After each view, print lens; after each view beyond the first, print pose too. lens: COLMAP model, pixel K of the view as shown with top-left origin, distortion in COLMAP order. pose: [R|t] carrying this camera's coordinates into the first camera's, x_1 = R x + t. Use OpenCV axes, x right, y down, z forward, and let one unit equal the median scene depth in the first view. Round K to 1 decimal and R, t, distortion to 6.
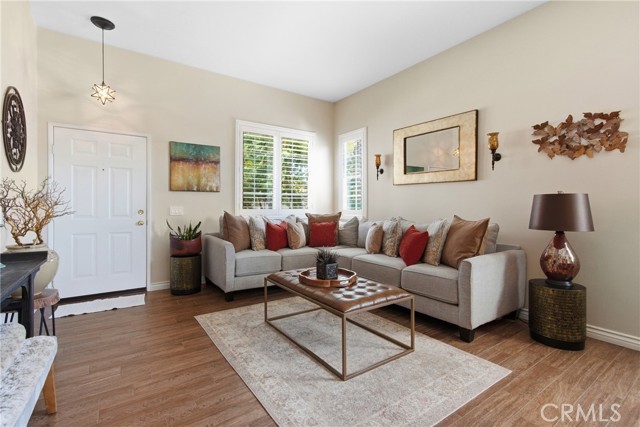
lens RADIAL K [[294.7, 0, 313.5], [0, 294.7, 207.2], [0, 0, 1]] dist [0.008673, 0.002129]
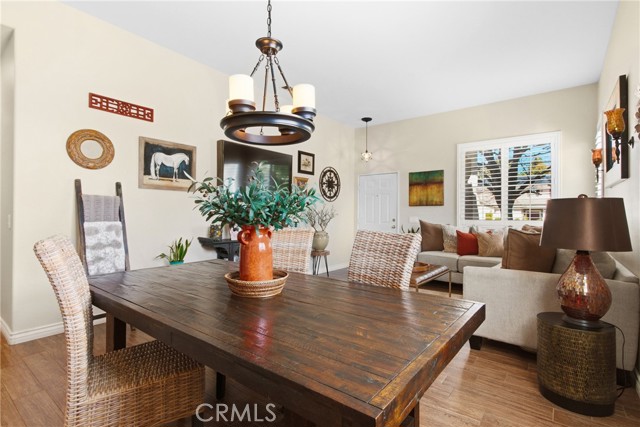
lens RADIAL K [[309.5, 0, 322.6], [0, 309.5, 213.7], [0, 0, 1]] dist [-0.002755, 0.000047]
pose [[0.307446, -0.007608, -0.951535, 0.923069], [-0.009204, 0.999897, -0.010968, 0.004031], [0.951521, 0.012130, 0.307345, 0.114074]]
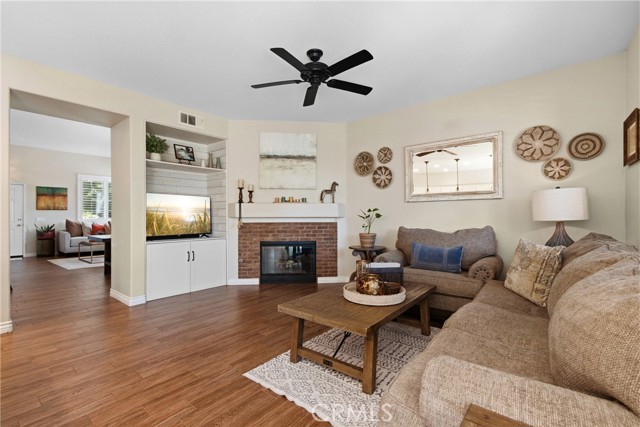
lens RADIAL K [[294.7, 0, 319.5], [0, 294.7, 212.4], [0, 0, 1]] dist [0.008673, 0.002129]
pose [[0.961218, -0.006848, 0.275703, 0.936098], [0.010199, 0.999891, -0.010722, 0.006734], [-0.275600, 0.013118, 0.961183, -1.722554]]
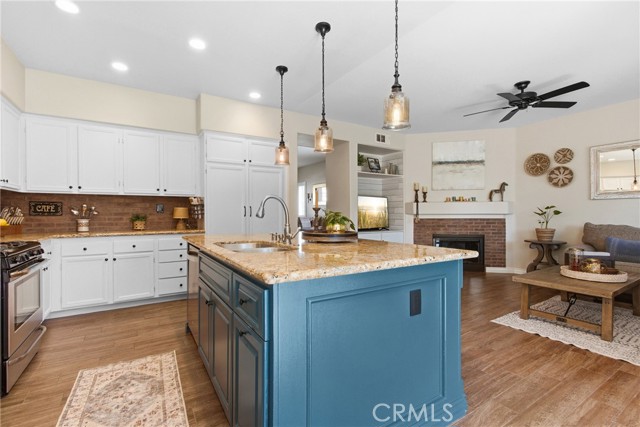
lens RADIAL K [[294.7, 0, 319.3], [0, 294.7, 215.5], [0, 0, 1]] dist [0.008673, 0.002129]
pose [[0.999240, -0.010856, -0.037443, 0.492834], [0.011001, 0.999933, 0.003656, 0.006630], [0.037400, -0.004065, 0.999292, -1.985652]]
